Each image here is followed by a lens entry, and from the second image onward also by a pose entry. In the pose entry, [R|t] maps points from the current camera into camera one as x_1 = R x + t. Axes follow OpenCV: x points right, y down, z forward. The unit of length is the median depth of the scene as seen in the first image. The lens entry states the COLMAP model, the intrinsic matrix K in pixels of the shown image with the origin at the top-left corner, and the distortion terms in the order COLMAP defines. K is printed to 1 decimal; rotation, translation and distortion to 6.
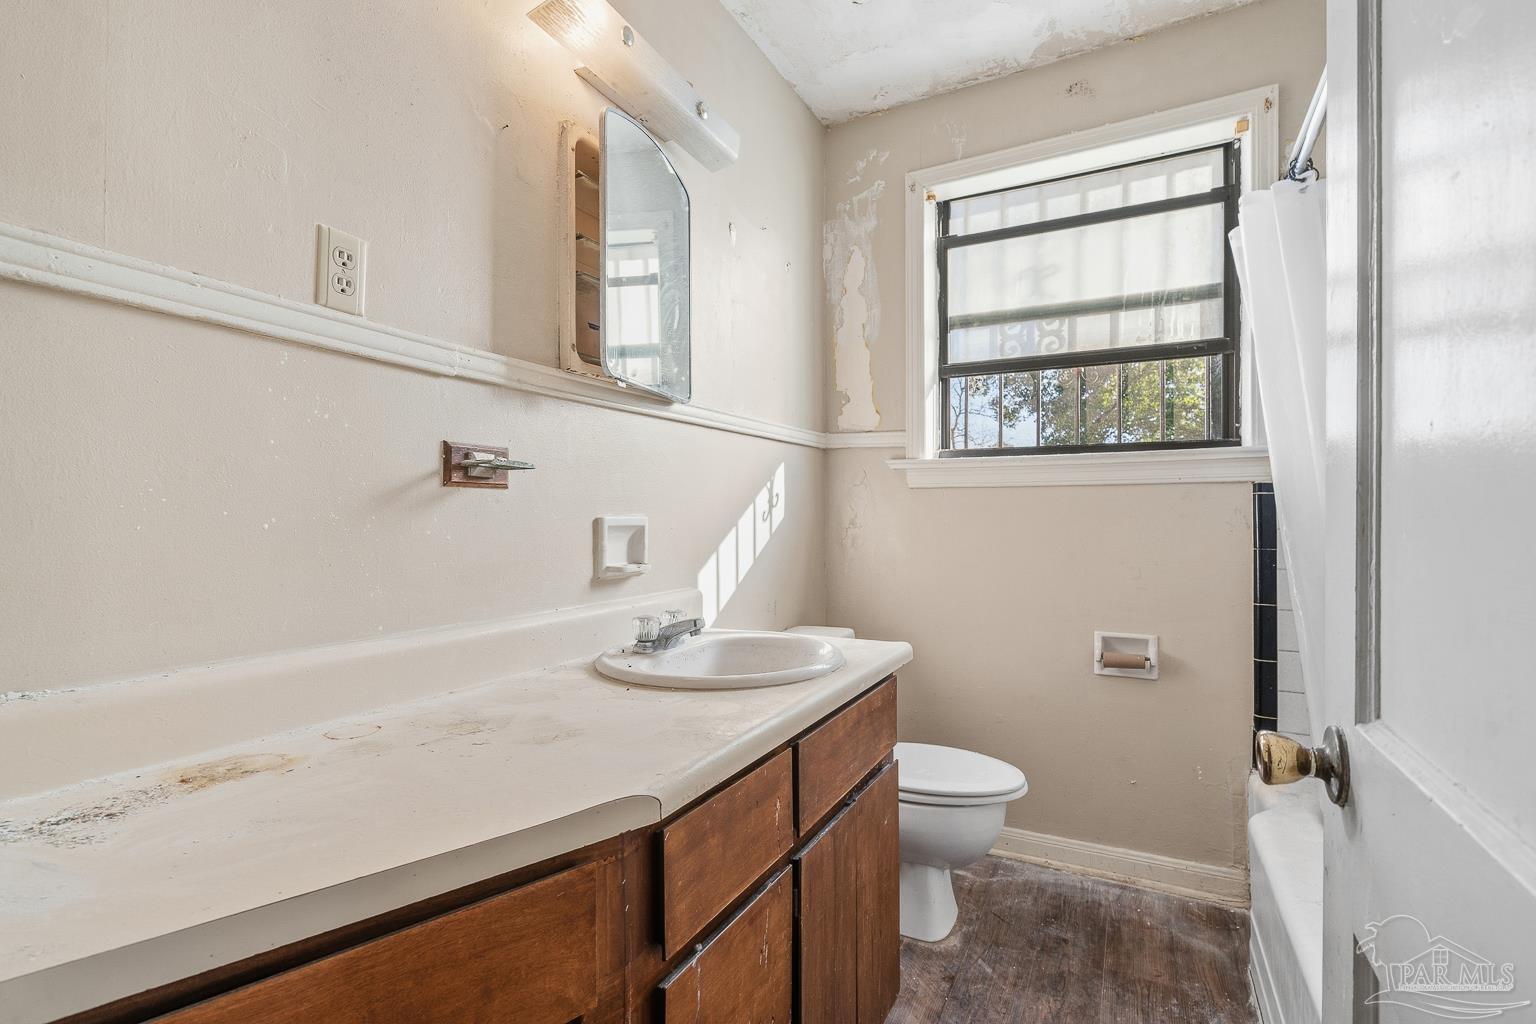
lens RADIAL K [[707.0, 0, 767.6], [0, 707.0, 512.7], [0, 0, 1]] dist [-0.010004, 0.004434]
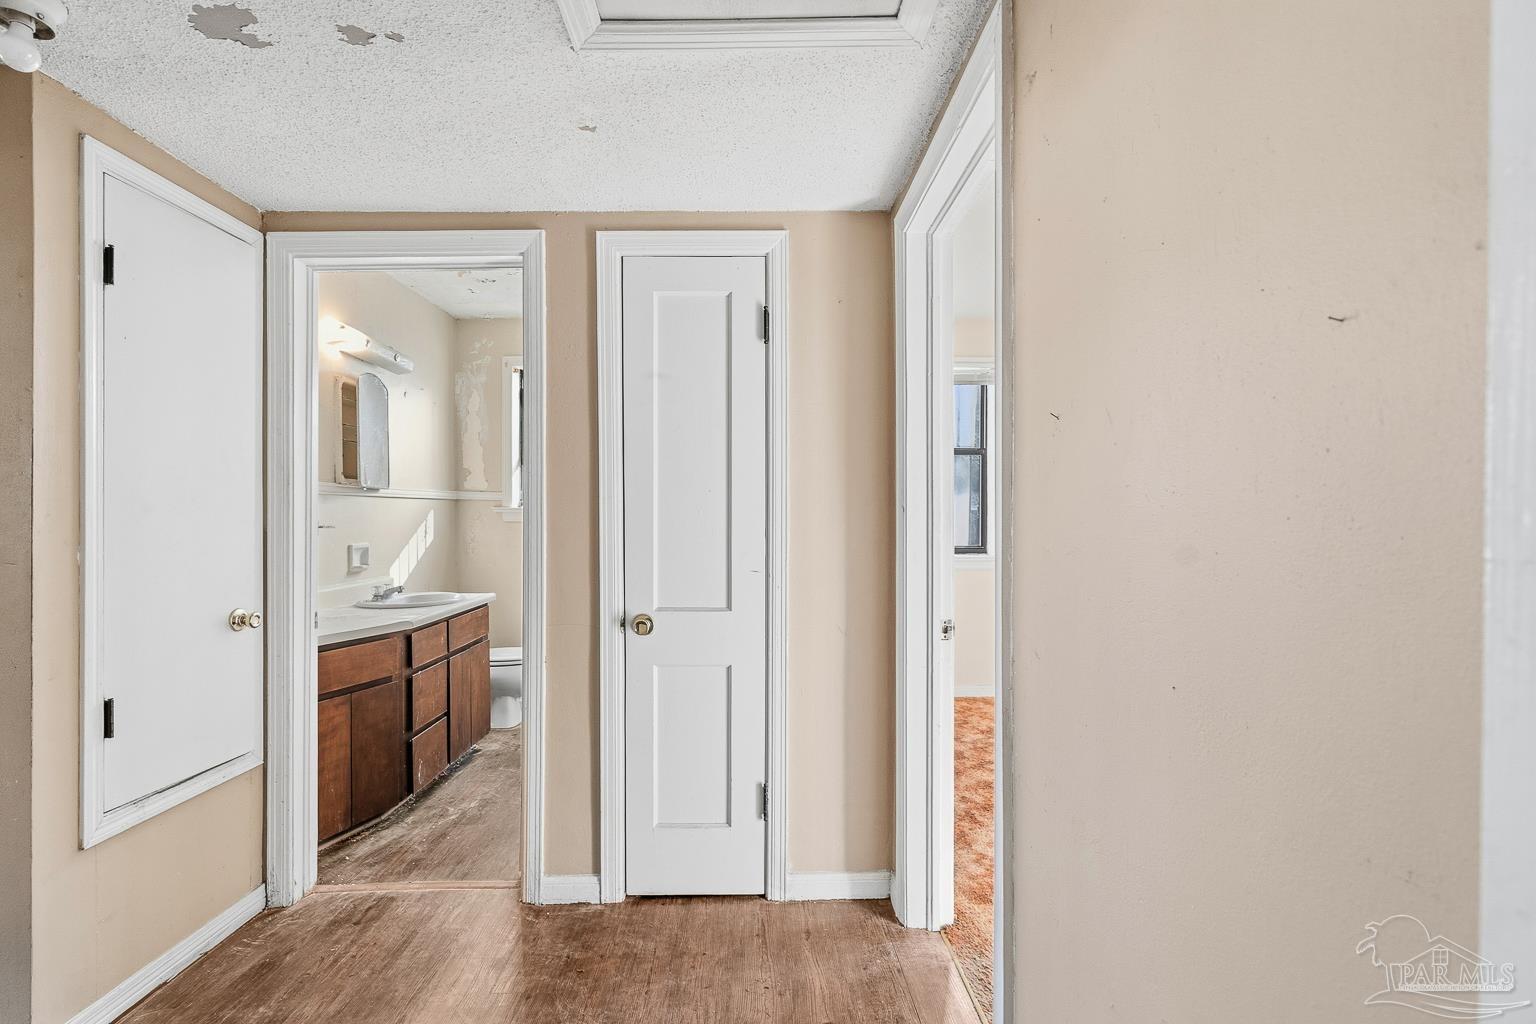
lens RADIAL K [[707.0, 0, 764.1], [0, 707.0, 512.5], [0, 0, 1]] dist [-0.010004, 0.004434]
pose [[0.878379, -0.000408, 0.477964, -0.145433], [-0.001093, 0.999995, 0.002862, -0.100567], [-0.477963, -0.003036, 0.878375, -1.555916]]
